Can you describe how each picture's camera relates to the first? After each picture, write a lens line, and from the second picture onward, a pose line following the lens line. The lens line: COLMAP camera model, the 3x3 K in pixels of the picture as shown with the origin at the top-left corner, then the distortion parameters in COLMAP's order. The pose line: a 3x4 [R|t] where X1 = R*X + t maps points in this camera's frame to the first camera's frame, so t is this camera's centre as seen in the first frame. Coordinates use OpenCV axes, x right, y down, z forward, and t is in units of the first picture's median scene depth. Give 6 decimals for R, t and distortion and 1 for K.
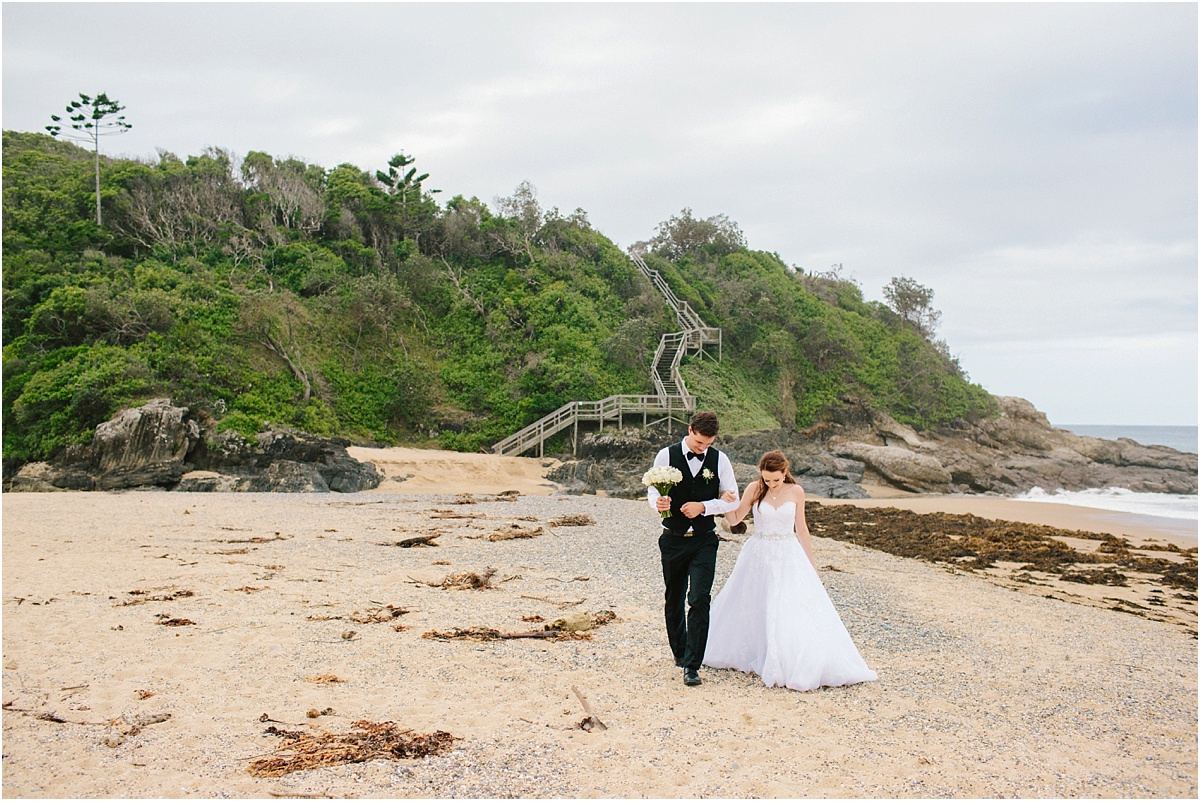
lens RADIAL K [[1169.3, 0, 605.7], [0, 1169.3, 394.9], [0, 0, 1]] dist [-0.065360, 0.000000]
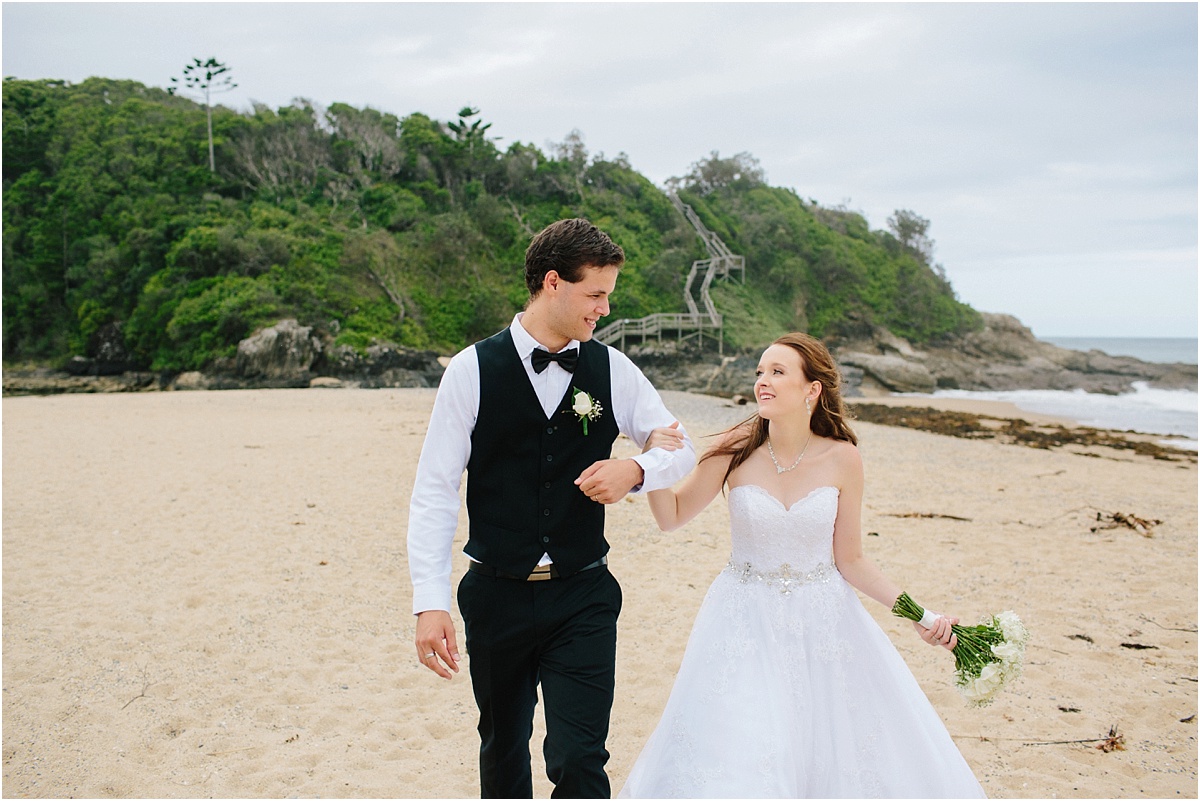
lens RADIAL K [[1169.3, 0, 596.3], [0, 1169.3, 400.6], [0, 0, 1]] dist [-0.065360, 0.000000]
pose [[0.999482, -0.002892, -0.032040, -0.012480], [0.005423, 0.996843, 0.079209, -0.005897], [0.031710, -0.079342, 0.996343, -0.182421]]
